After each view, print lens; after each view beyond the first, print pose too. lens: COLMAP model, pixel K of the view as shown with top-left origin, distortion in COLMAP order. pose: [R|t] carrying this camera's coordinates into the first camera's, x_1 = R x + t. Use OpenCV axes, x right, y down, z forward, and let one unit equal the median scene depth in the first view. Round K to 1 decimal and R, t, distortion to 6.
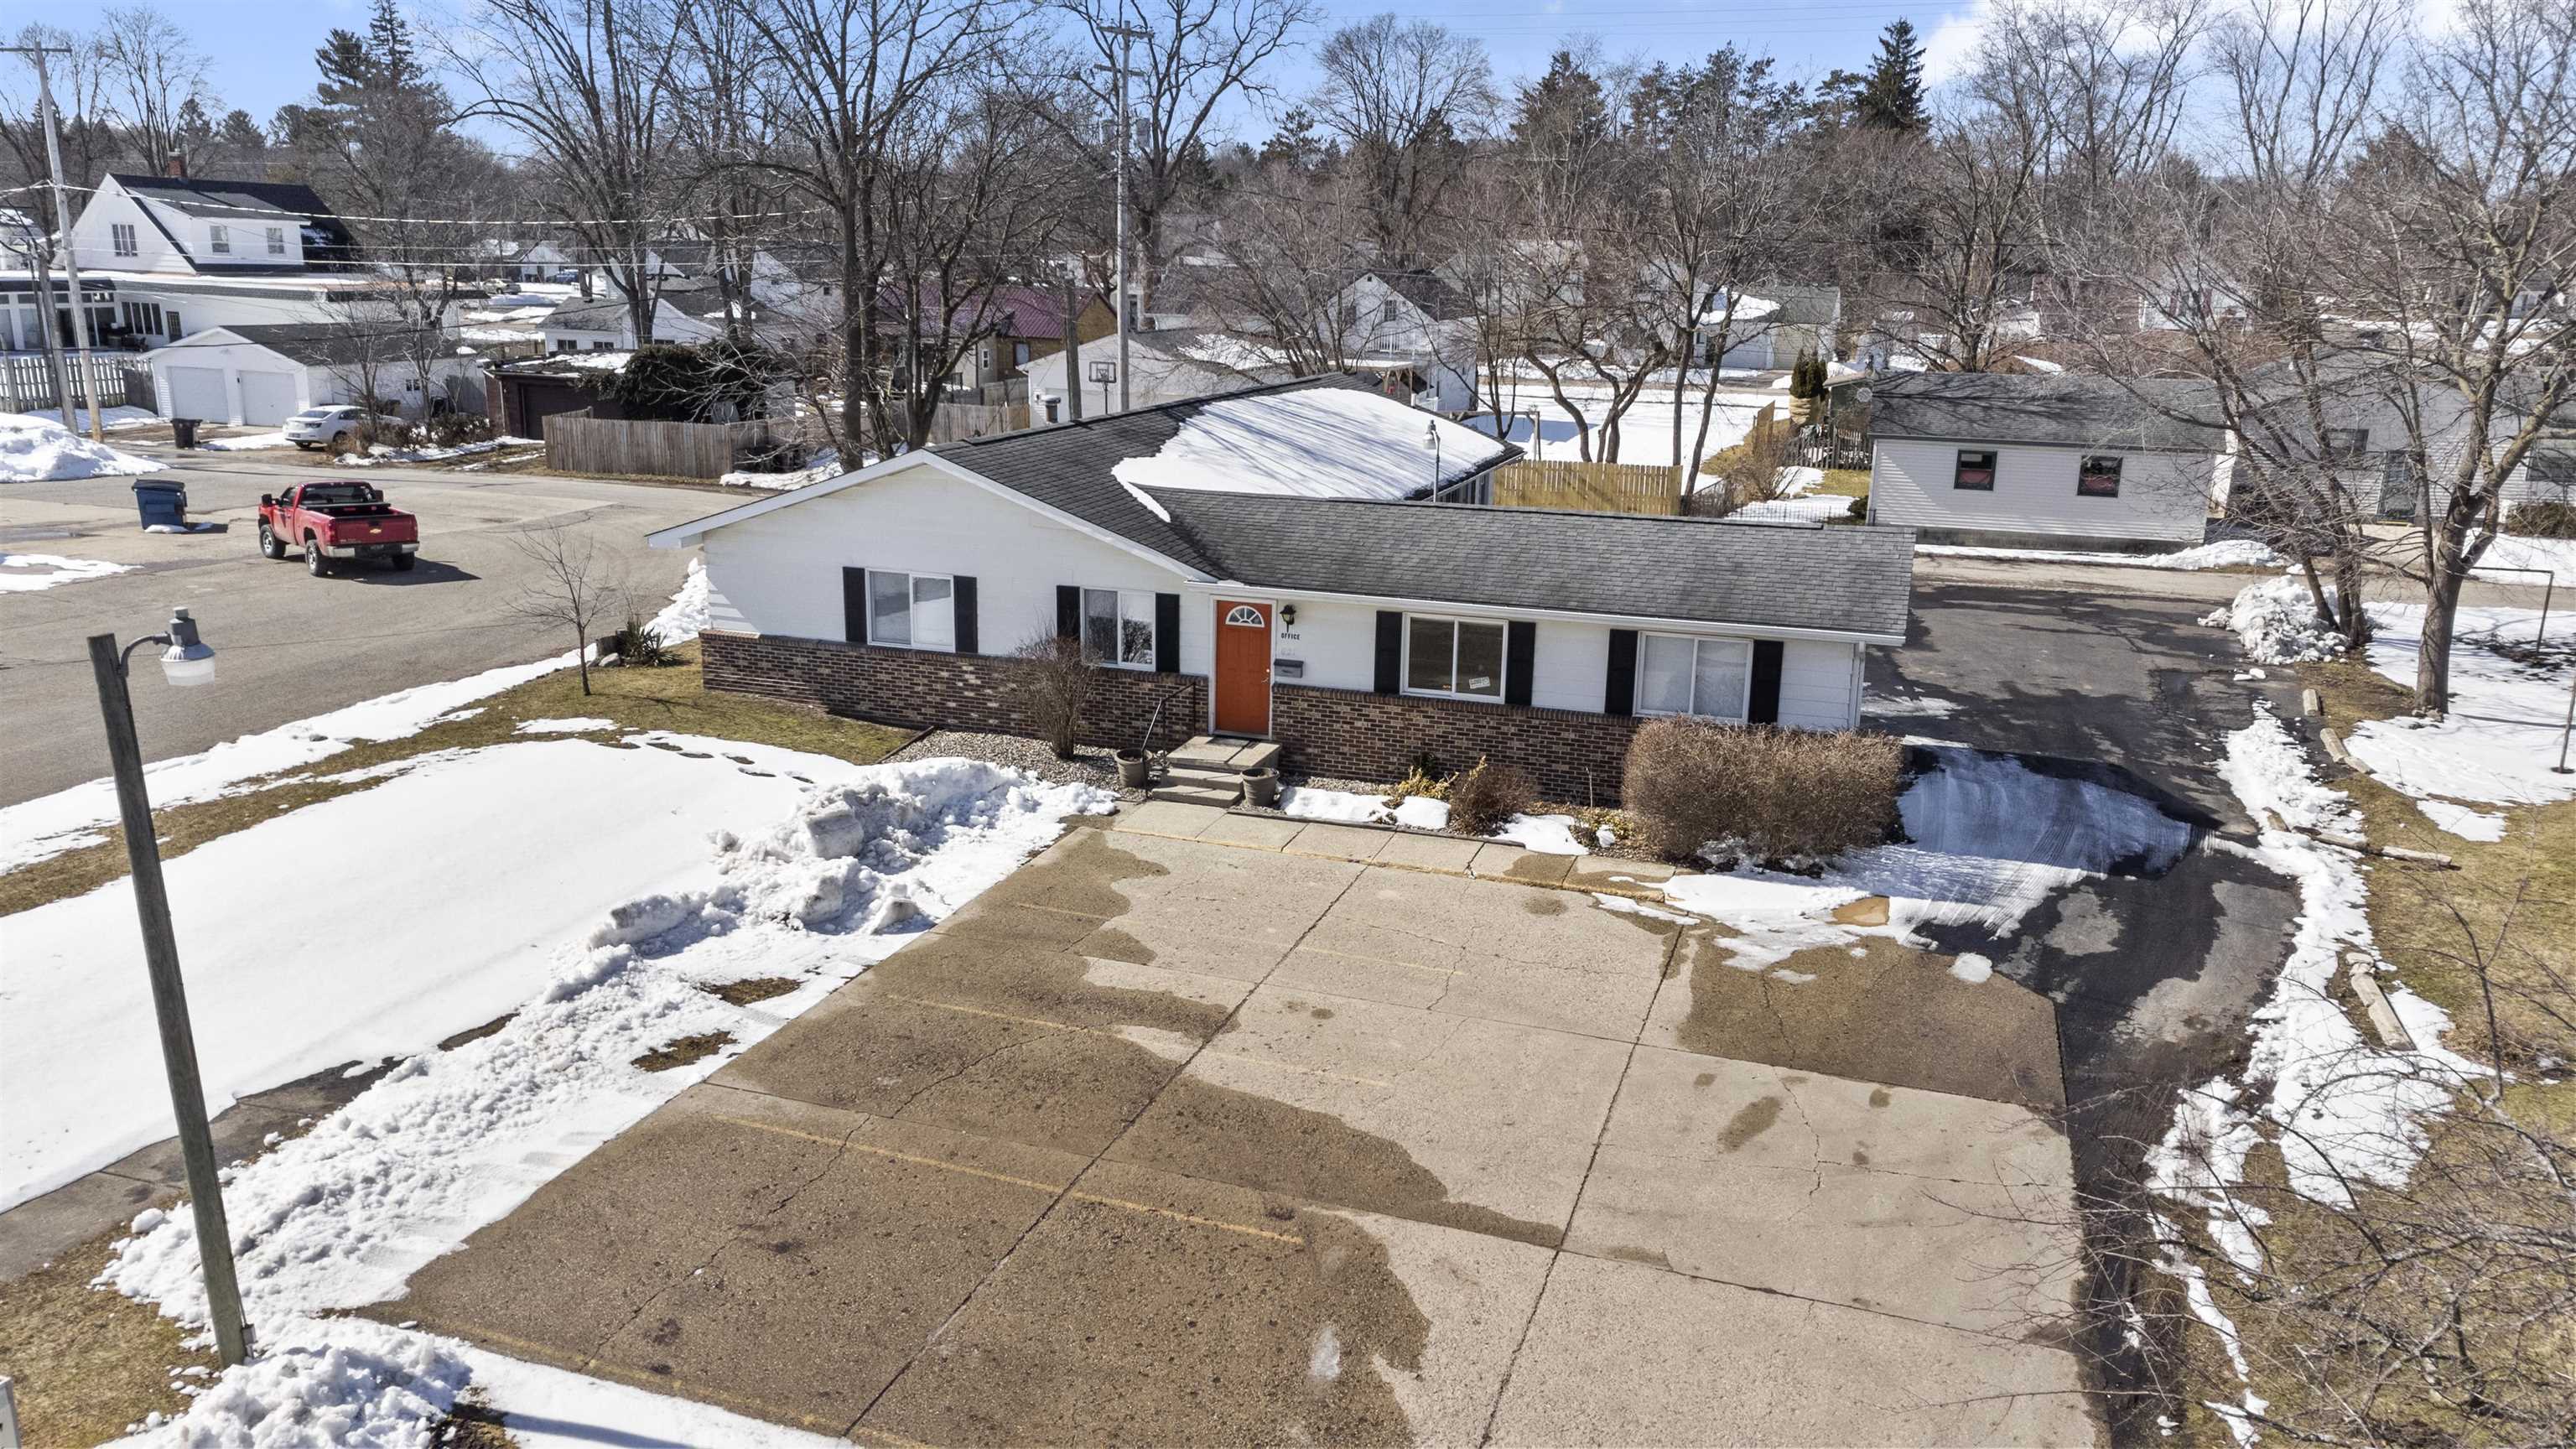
lens RADIAL K [[1916.5, 0, 1282.4], [0, 1916.5, 713.0], [0, 0, 1]] dist [0.042071, 0.003730]
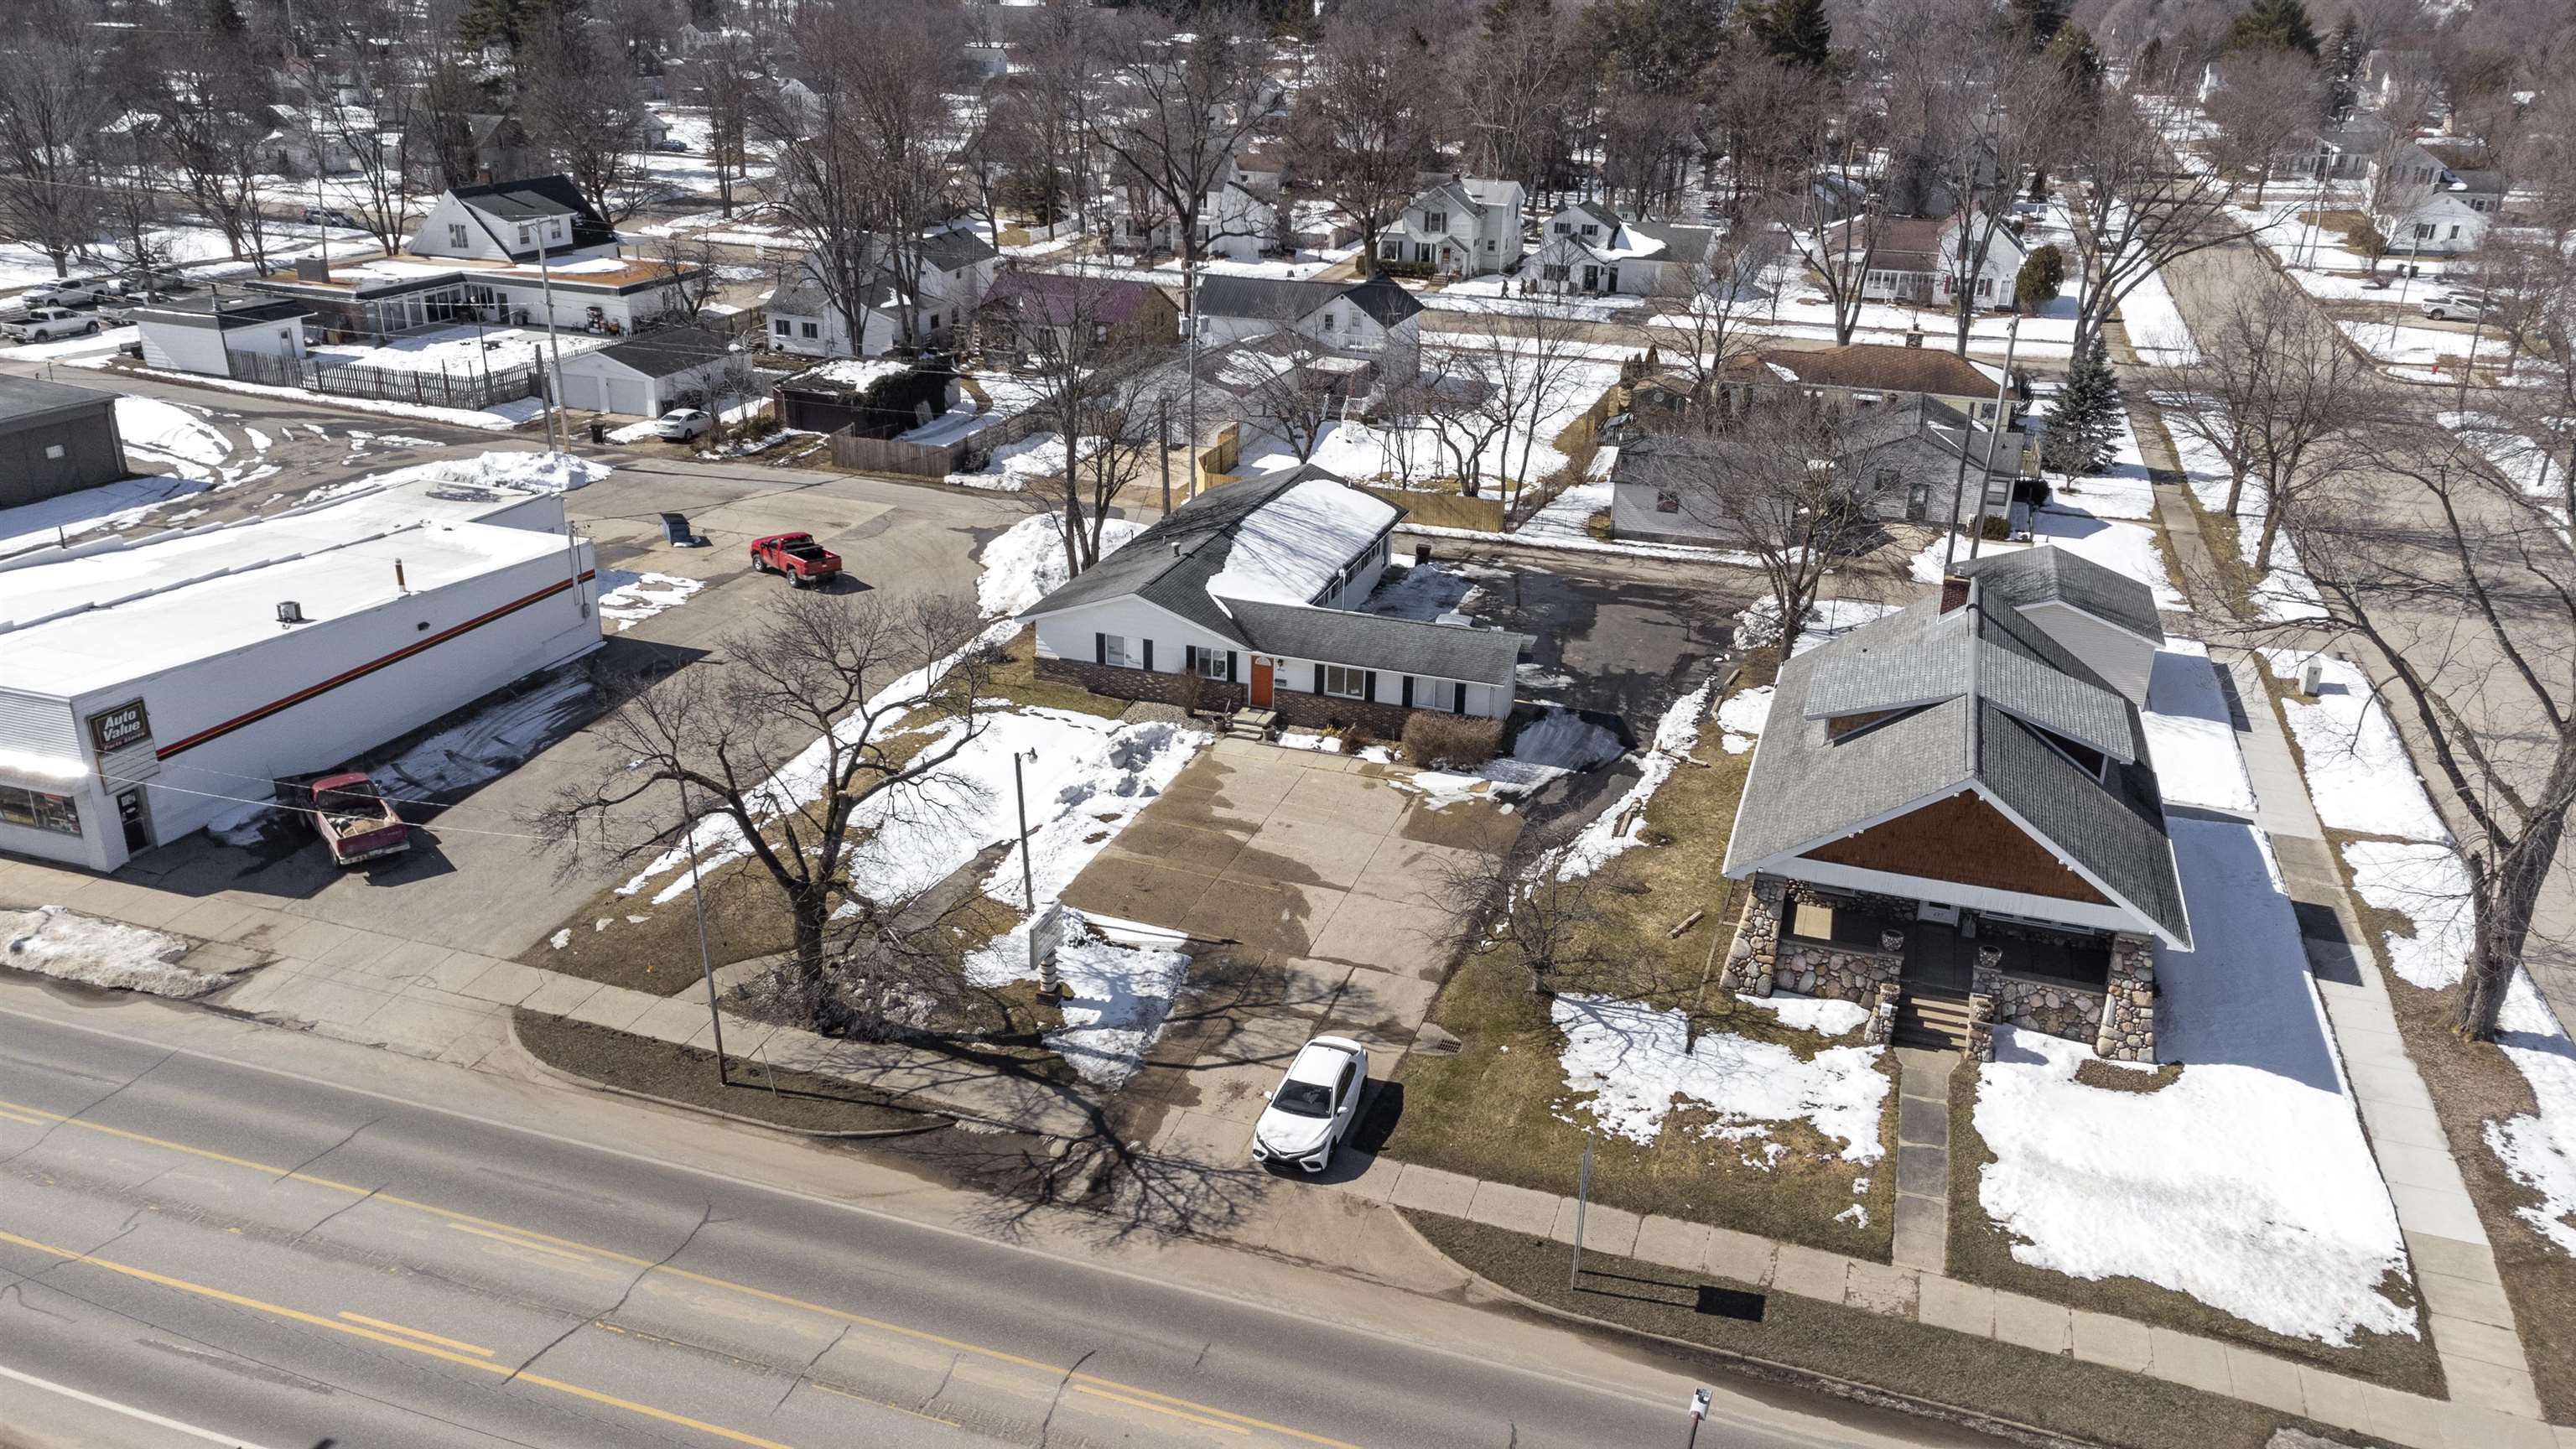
lens RADIAL K [[1916.5, 0, 1278.3], [0, 1916.5, 711.3], [0, 0, 1]] dist [0.042071, 0.003730]
pose [[0.999989, 0.002521, -0.003905, 0.011501], [-0.001977, 0.991063, 0.133378, -0.352095], [0.004207, -0.133369, 0.991058, -1.641080]]
